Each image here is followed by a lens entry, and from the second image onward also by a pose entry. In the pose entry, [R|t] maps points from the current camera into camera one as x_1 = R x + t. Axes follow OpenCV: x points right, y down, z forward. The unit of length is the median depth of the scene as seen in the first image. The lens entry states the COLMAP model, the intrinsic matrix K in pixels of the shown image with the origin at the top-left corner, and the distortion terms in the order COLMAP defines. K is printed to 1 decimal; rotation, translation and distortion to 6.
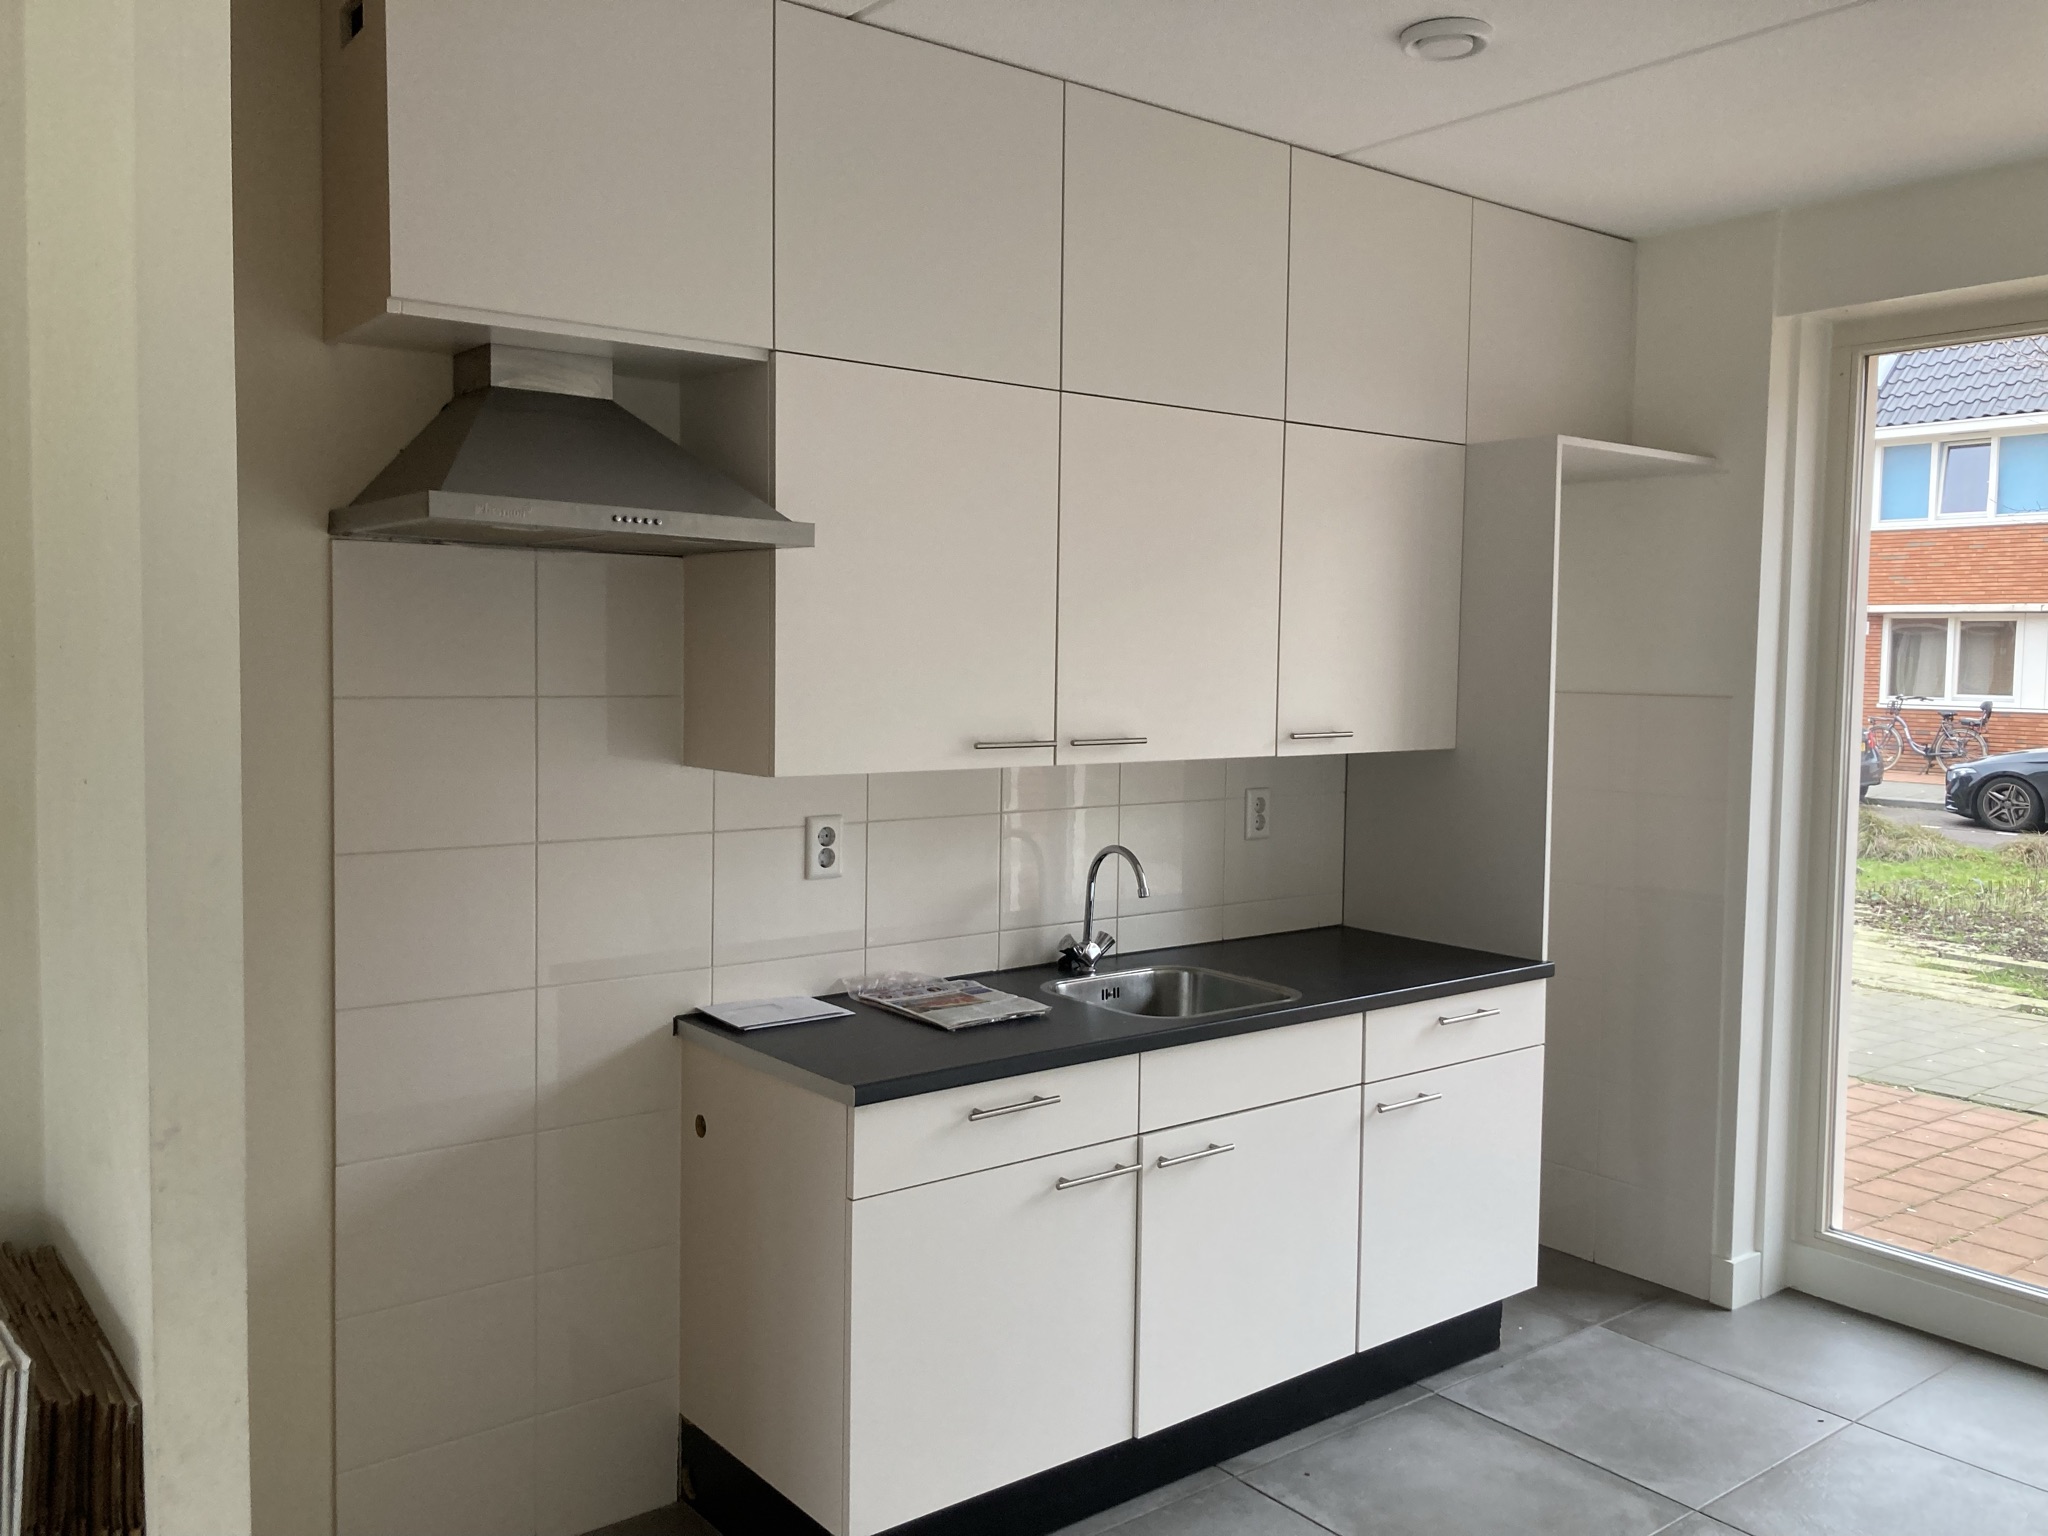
lens RADIAL K [[1669.9, 0, 1027.2], [0, 1669.9, 736.8], [0, 0, 1]] dist [0.008773, 0.000171]
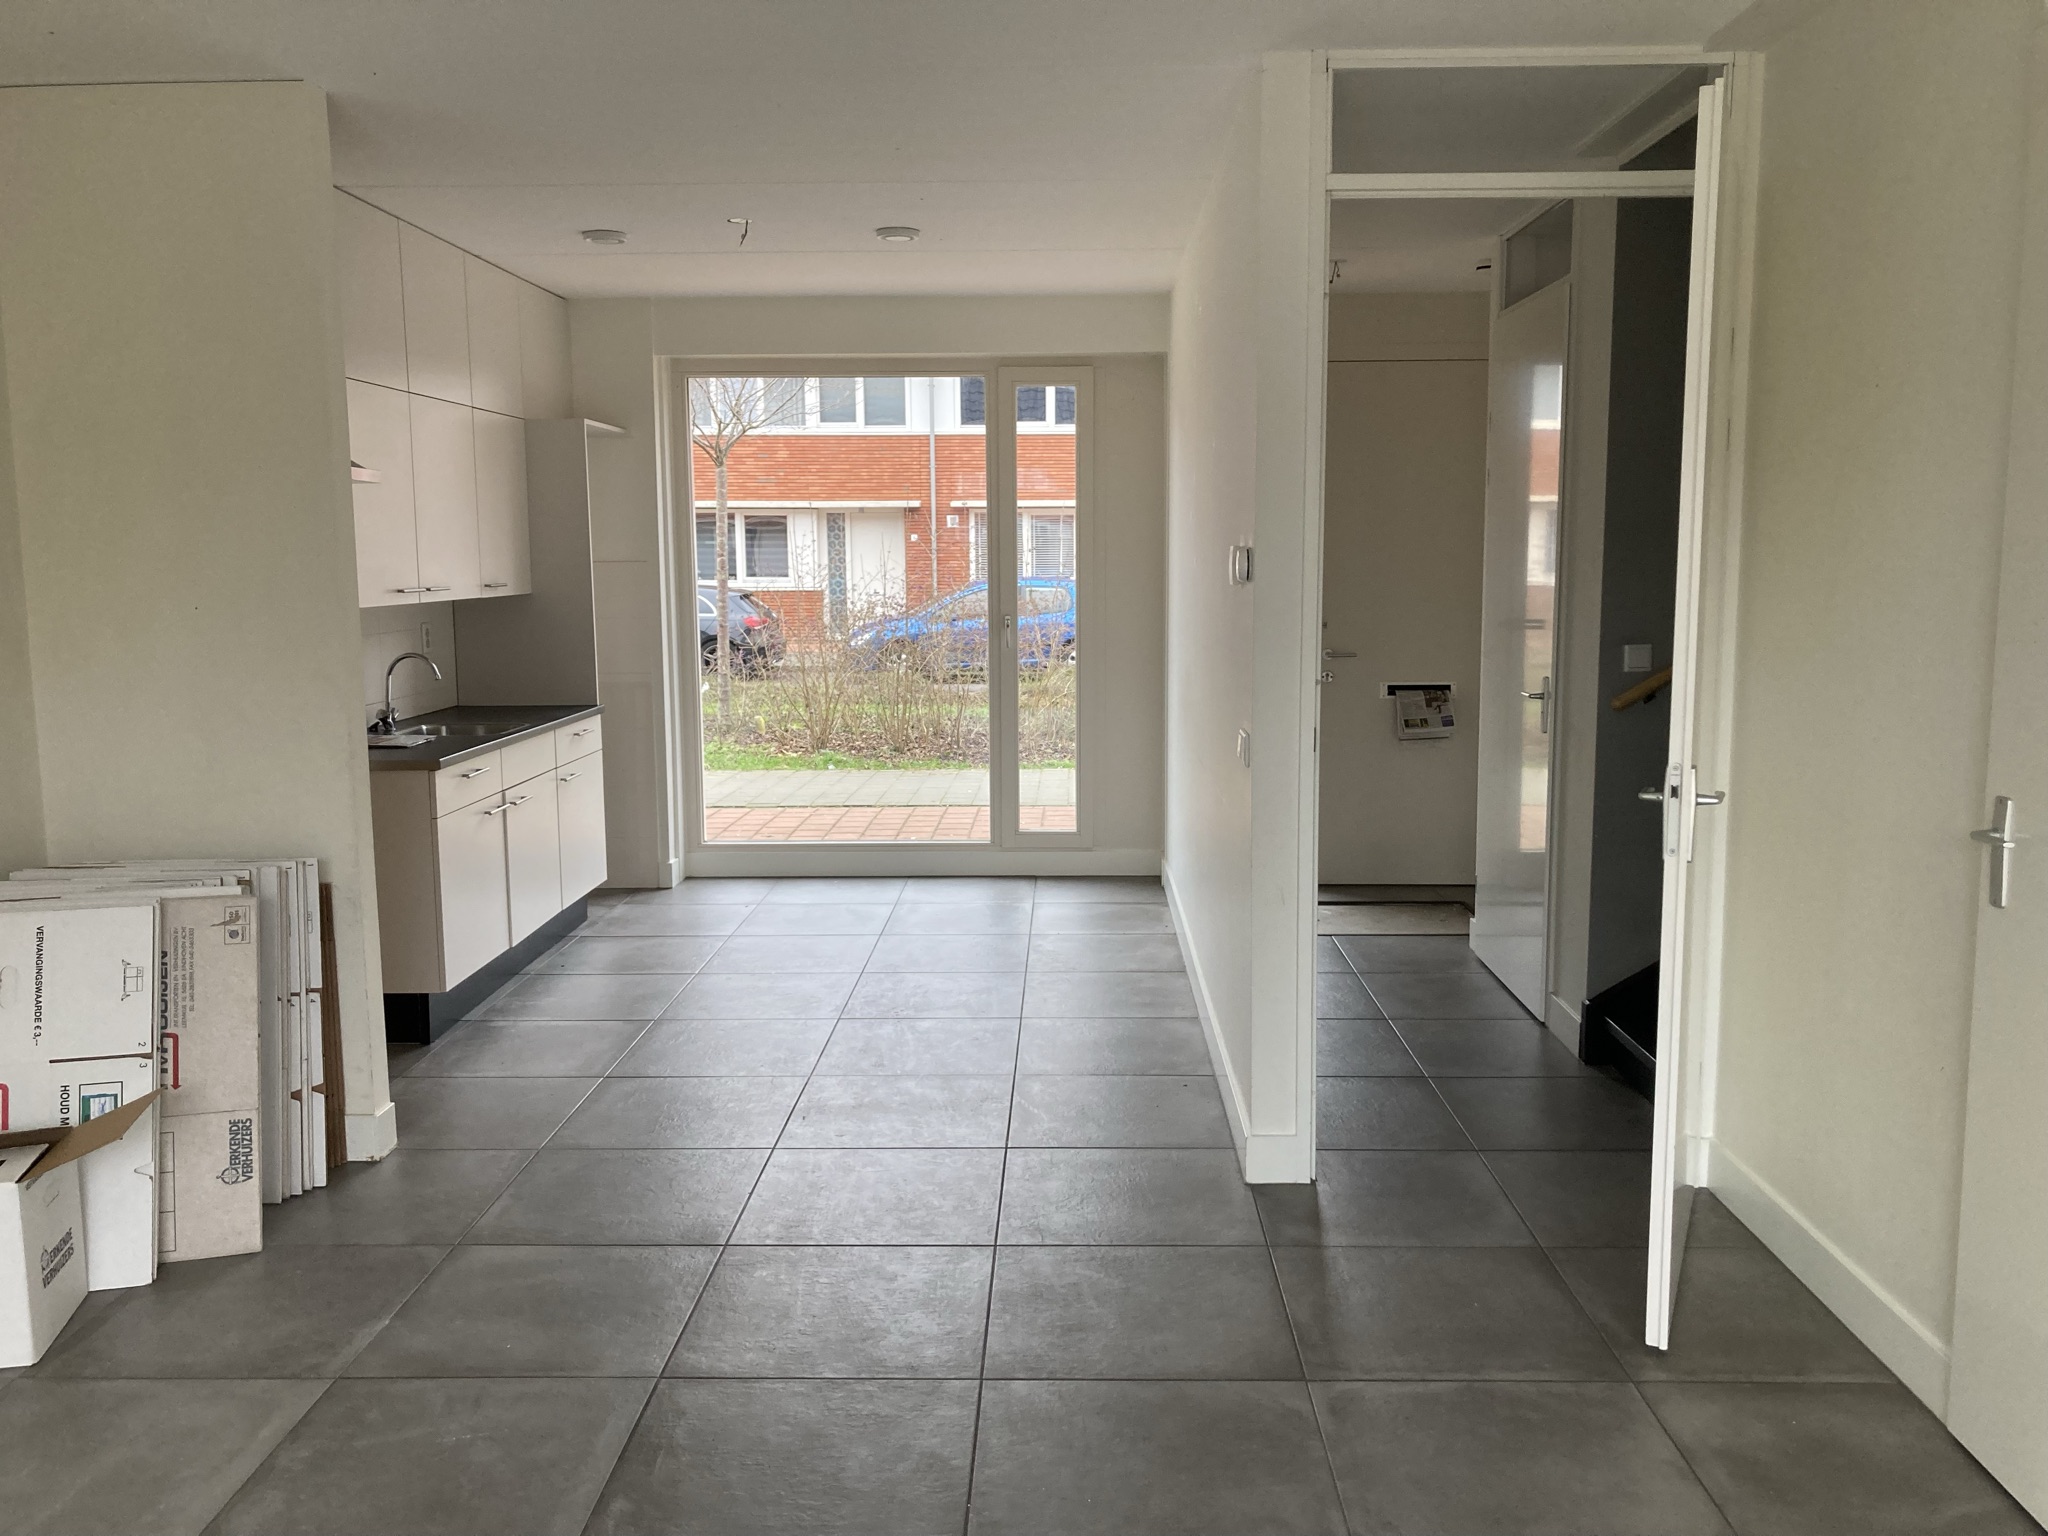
lens RADIAL K [[1669.9, 0, 1027.2], [0, 1669.9, 736.8], [0, 0, 1]] dist [0.008773, 0.000171]
pose [[0.642320, -0.107551, 0.758853, -0.764396], [0.060087, 0.994124, 0.090036, 0.030302], [-0.764078, -0.012235, 0.645008, -0.537379]]
